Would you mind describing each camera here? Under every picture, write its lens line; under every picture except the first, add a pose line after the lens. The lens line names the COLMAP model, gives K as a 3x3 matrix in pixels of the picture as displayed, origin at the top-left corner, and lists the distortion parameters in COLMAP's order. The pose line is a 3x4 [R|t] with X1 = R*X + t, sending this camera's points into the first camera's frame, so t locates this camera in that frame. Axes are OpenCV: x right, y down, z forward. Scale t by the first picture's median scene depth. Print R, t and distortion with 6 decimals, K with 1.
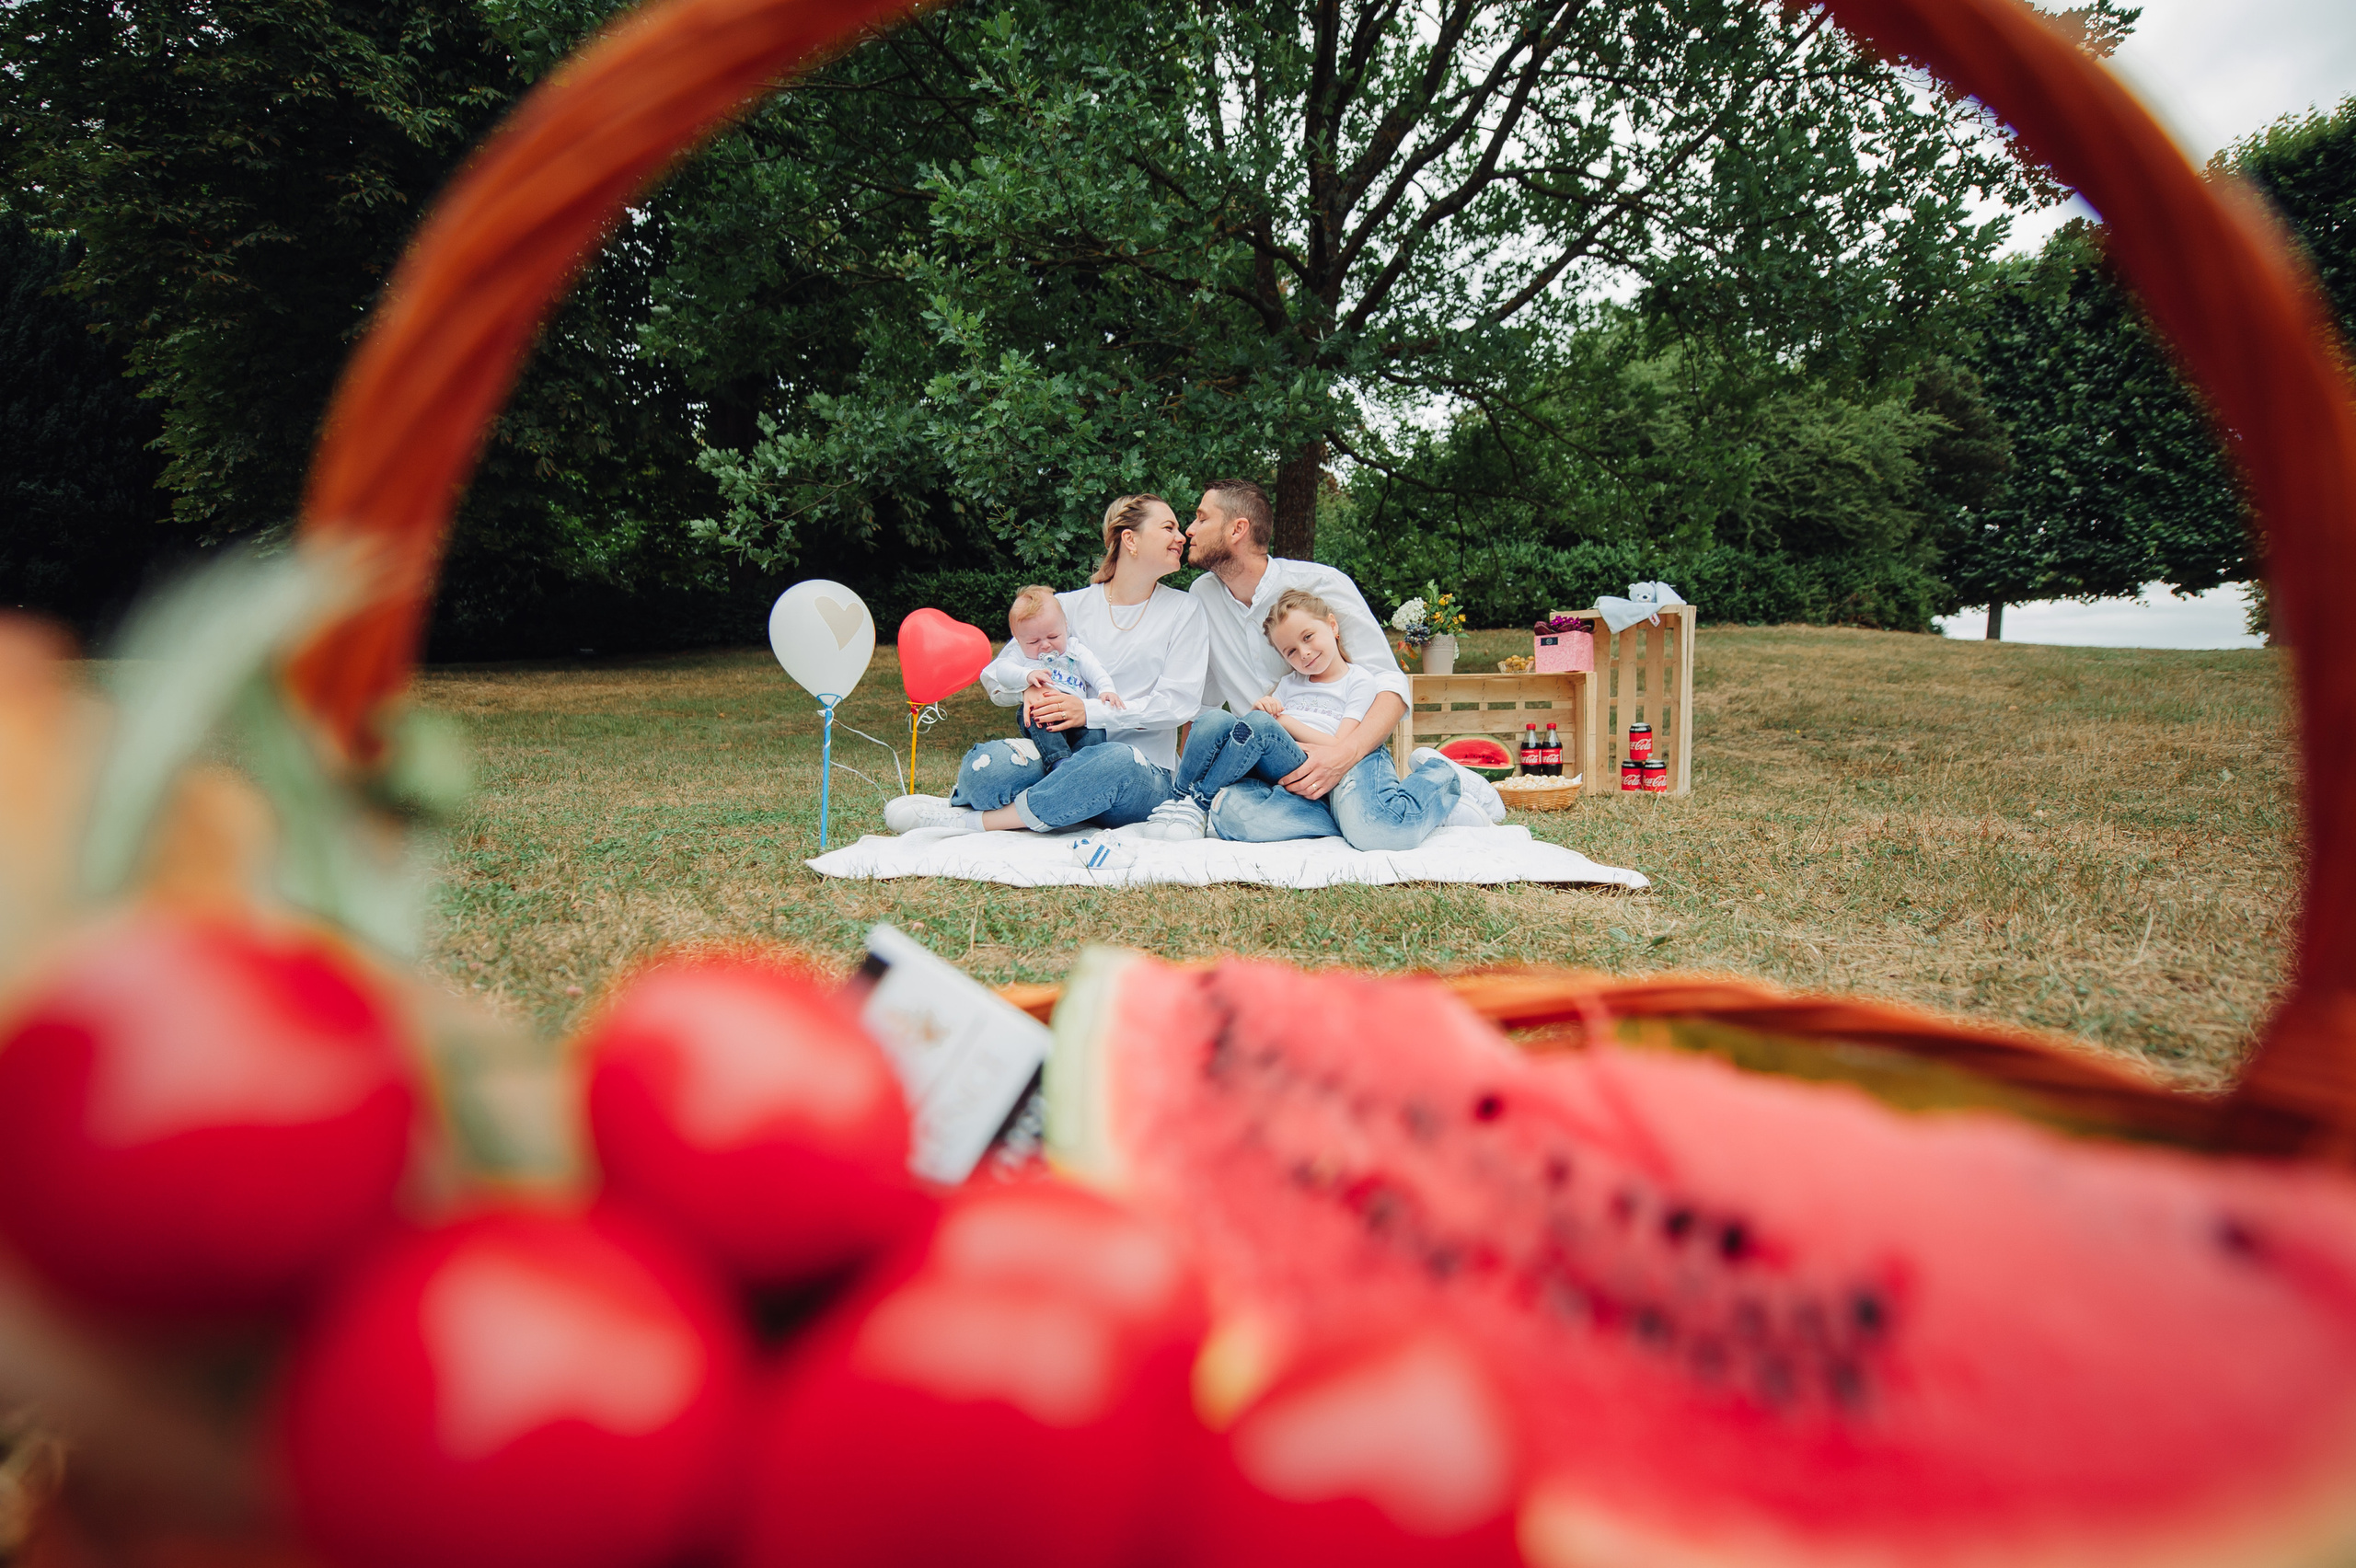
lens RADIAL K [[981.1, 0, 1178.0], [0, 981.1, 784.0], [0, 0, 1]] dist [0.000155, -0.000003]
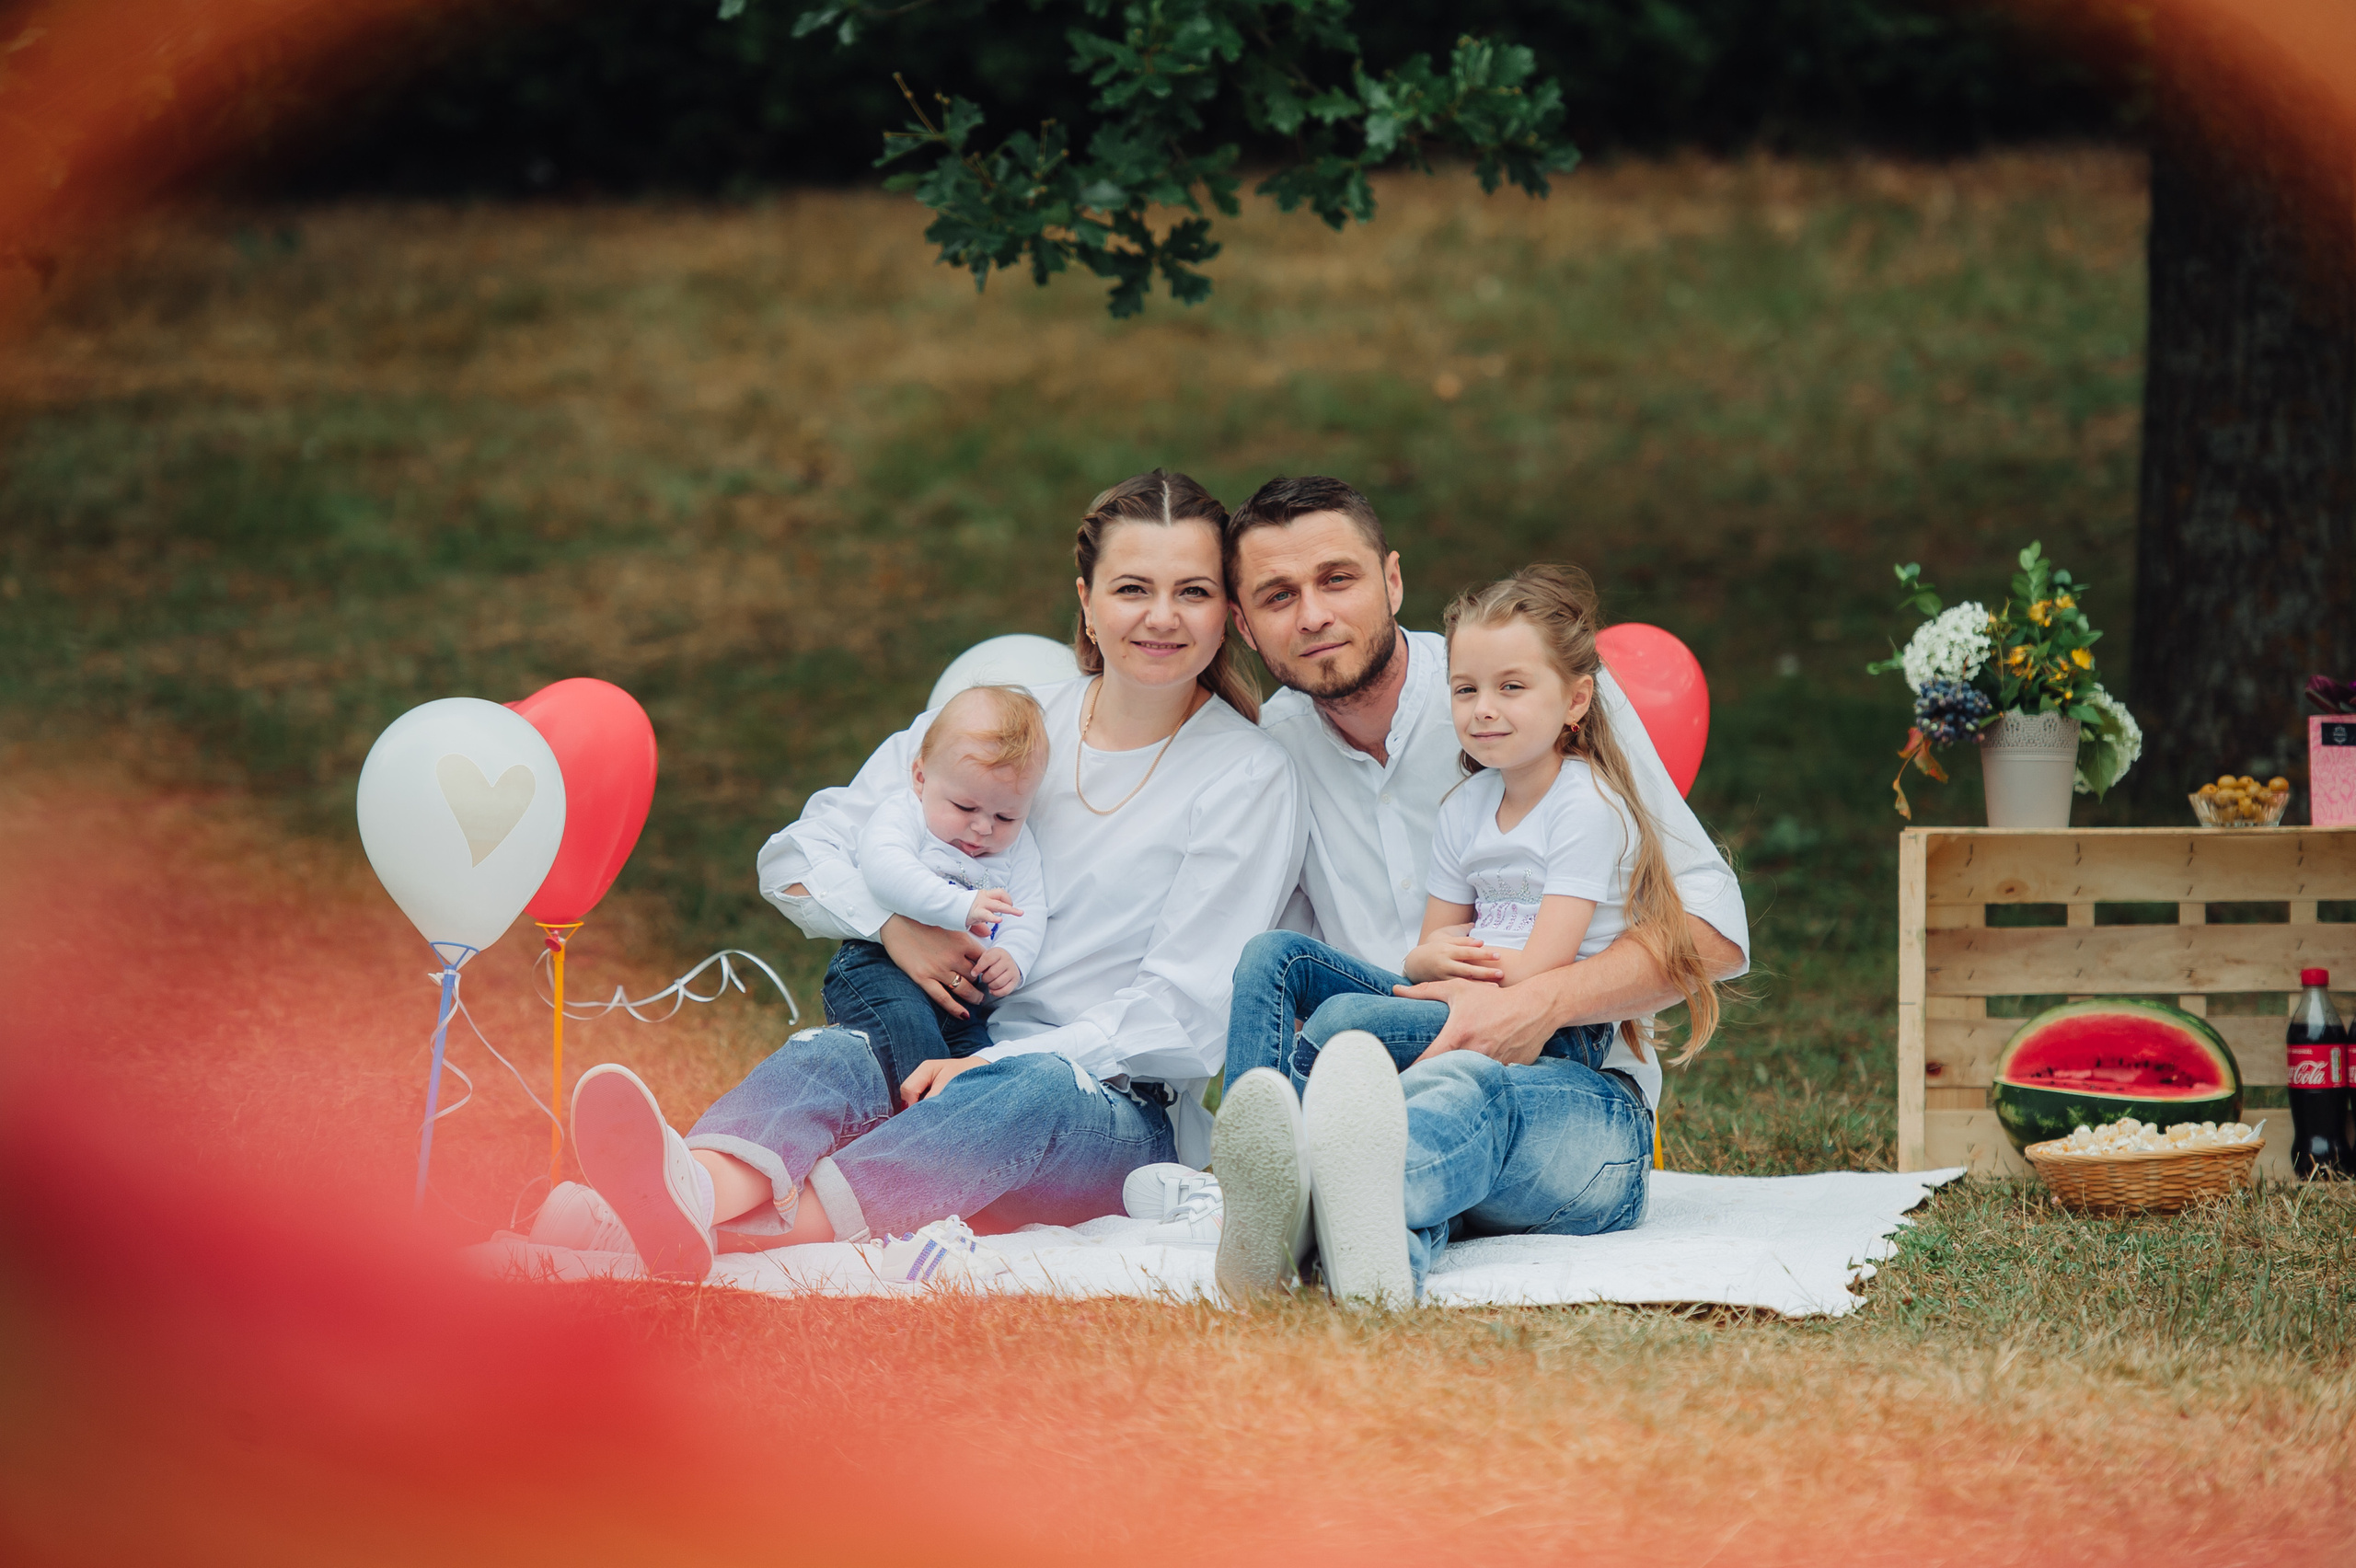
lens RADIAL K [[10749.9, 0, 1178.0], [0, 10749.9, 784.0], [0, 0, 1]] dist [1.354036, 4.743946]
pose [[0.985525, 0.008899, -0.169297, 0.615609], [-0.012859, 0.999668, -0.022309, -0.035949], [0.169042, 0.024163, 0.985313, -2.820038]]
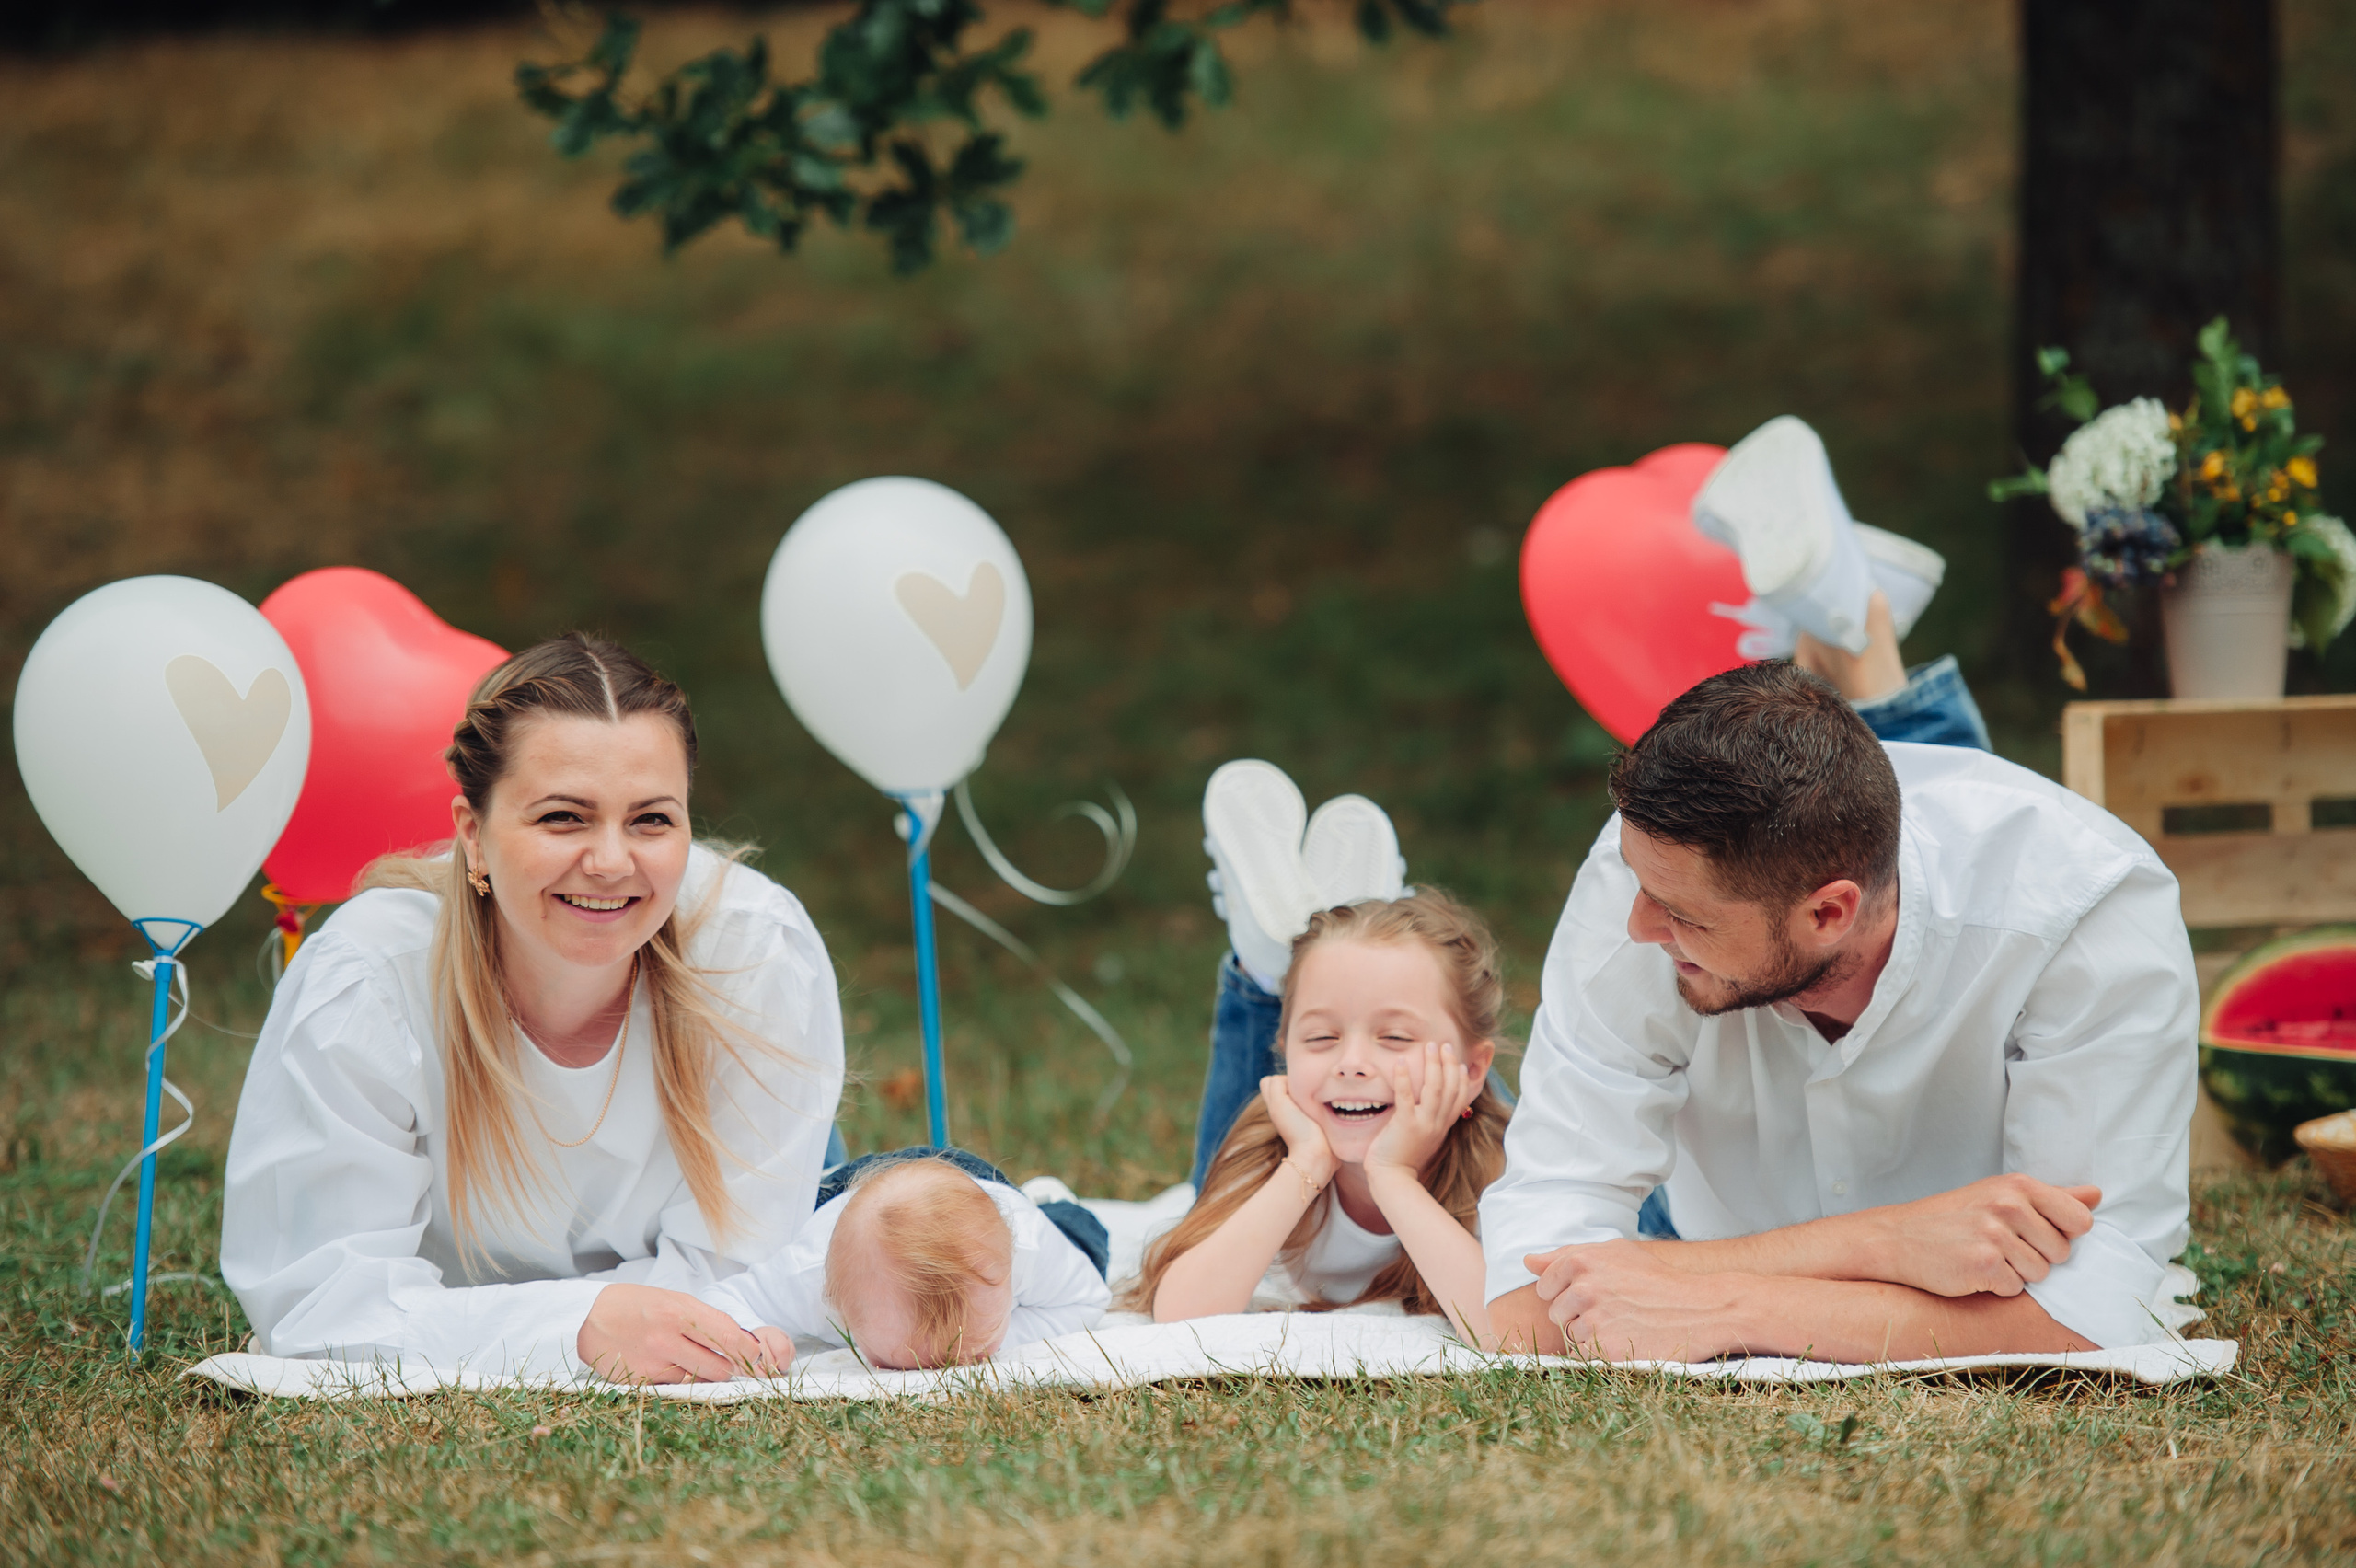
lens RADIAL K [[10934.7, 0, 1181.4], [0, 10934.7, 825.5], [0, 0, 1]] dist [0.000140, 82.633650]
pose [[0.996244, -0.020129, -0.084213, 0.232730], [0.018929, 0.999708, -0.015021, -0.038521], [0.084490, 0.013371, 0.996335, -1.914416]]
